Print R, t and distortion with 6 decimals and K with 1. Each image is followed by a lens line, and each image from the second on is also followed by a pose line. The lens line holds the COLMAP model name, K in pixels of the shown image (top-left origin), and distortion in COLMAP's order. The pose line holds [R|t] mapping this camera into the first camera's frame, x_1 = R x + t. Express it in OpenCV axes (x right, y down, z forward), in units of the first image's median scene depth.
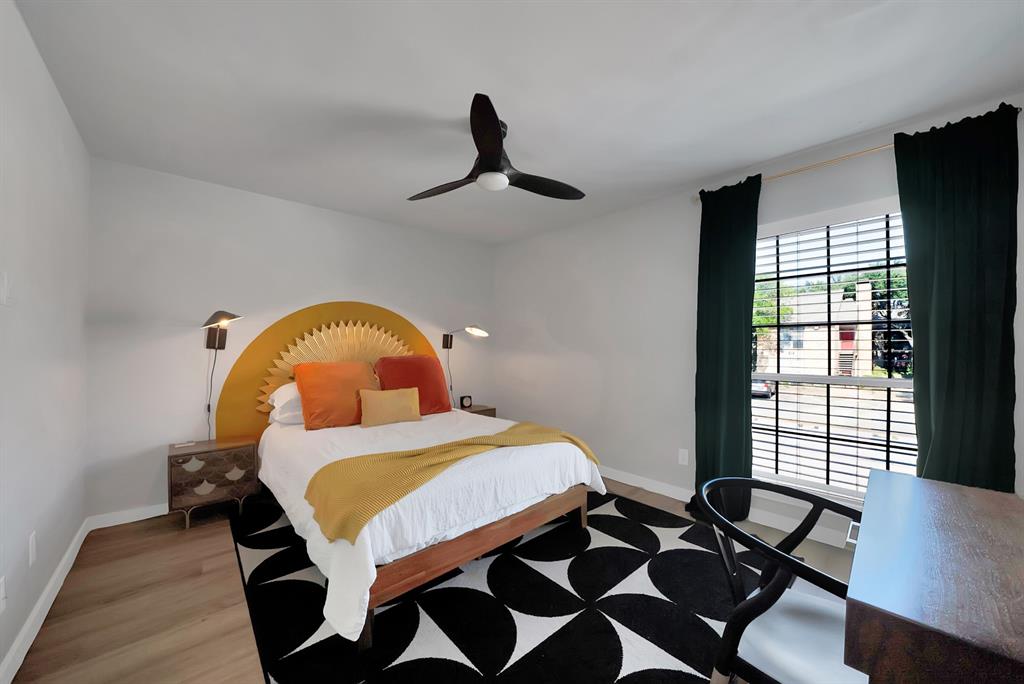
lens RADIAL K [[364.3, 0, 508.4], [0, 364.3, 343.9], [0, 0, 1]] dist [-0.018385, 0.000086]
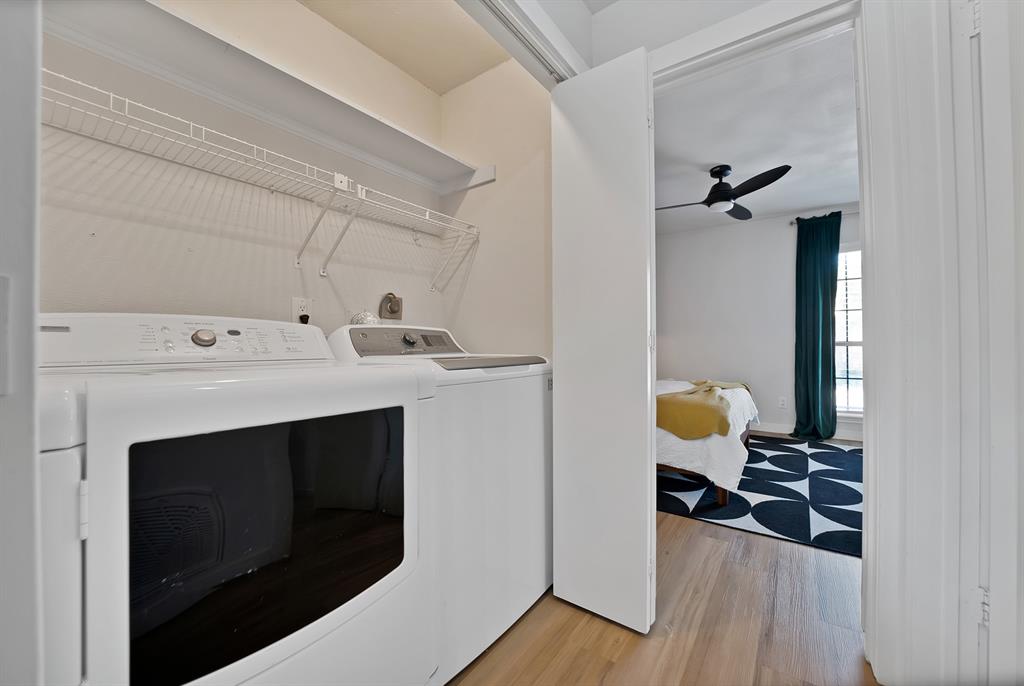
lens RADIAL K [[381.9, 0, 541.8], [0, 381.9, 340.4], [0, 0, 1]] dist [-0.024040, 0.000047]
pose [[0.970989, -0.008610, 0.238970, -0.839989], [0.008831, 0.999961, 0.000144, 0.062023], [-0.238962, 0.001970, 0.971027, -0.228458]]
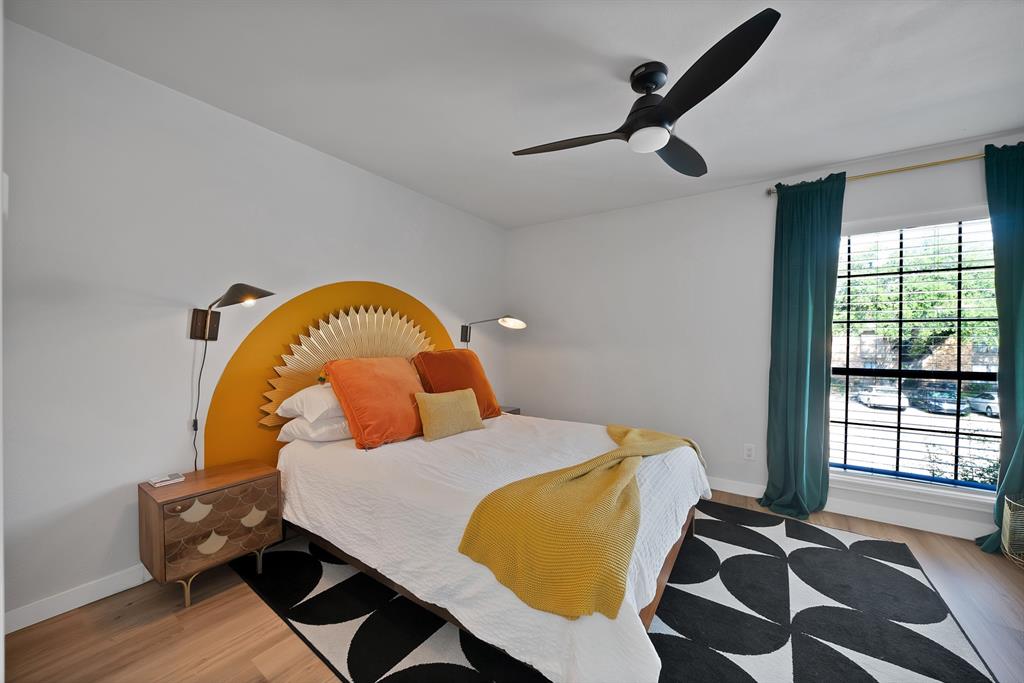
lens RADIAL K [[367.4, 0, 511.5], [0, 367.4, 345.0], [0, 0, 1]] dist [-0.020977, 0.000382]
pose [[0.974219, 0.005063, 0.225547, -0.405114], [-0.008759, 0.999843, 0.015389, 0.008450], [-0.225434, -0.016968, 0.974111, 0.190452]]
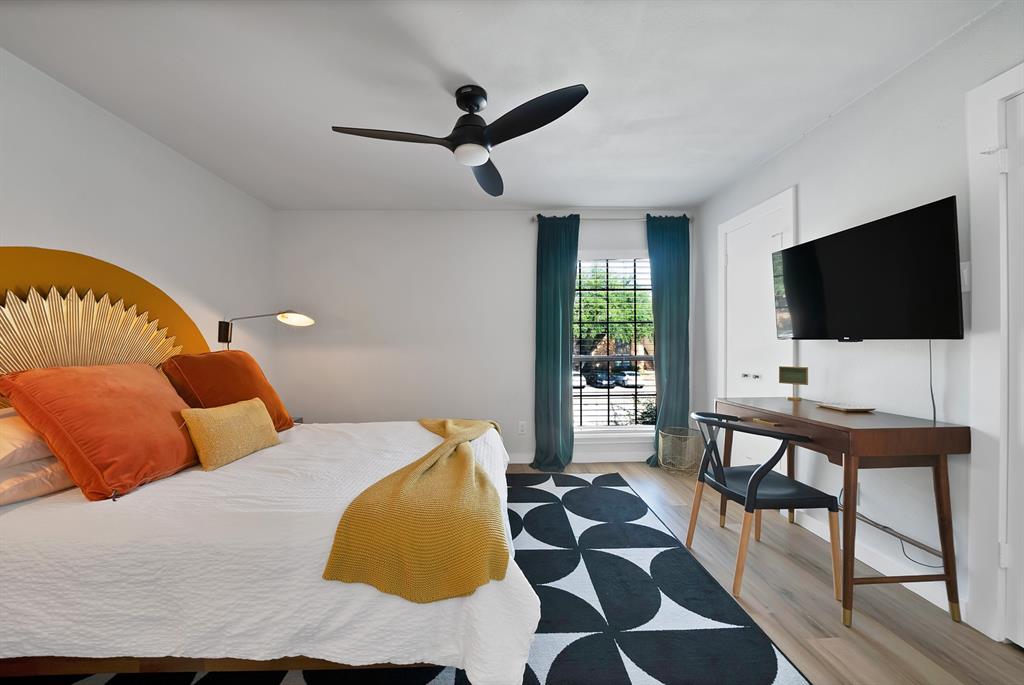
lens RADIAL K [[368.1, 0, 500.1], [0, 368.1, 346.5], [0, 0, 1]] dist [-0.021134, 0.000276]
pose [[0.663931, -0.014137, 0.747660, -0.527416], [0.003617, 0.999870, 0.015694, 0.018104], [-0.747785, -0.007716, 0.663896, 0.246242]]
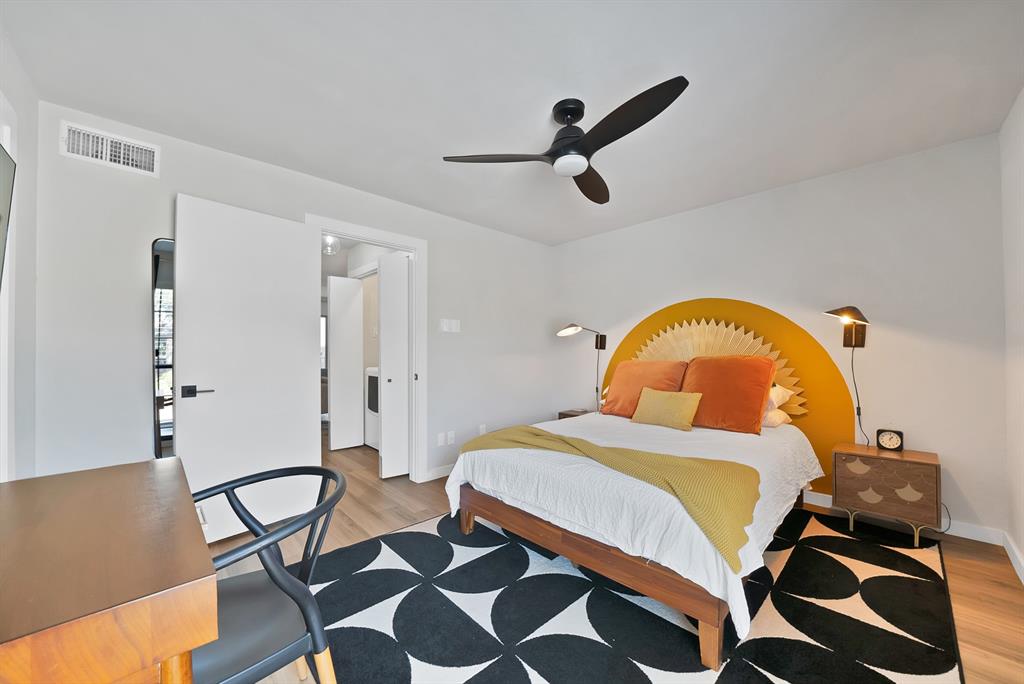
lens RADIAL K [[372.4, 0, 513.1], [0, 372.4, 345.6], [0, 0, 1]] dist [-0.023356, 0.000491]
pose [[0.035359, -0.016490, -0.999239, 0.683951], [0.013474, 0.999781, -0.016022, 0.019648], [0.999284, -0.012897, 0.035574, 0.618939]]
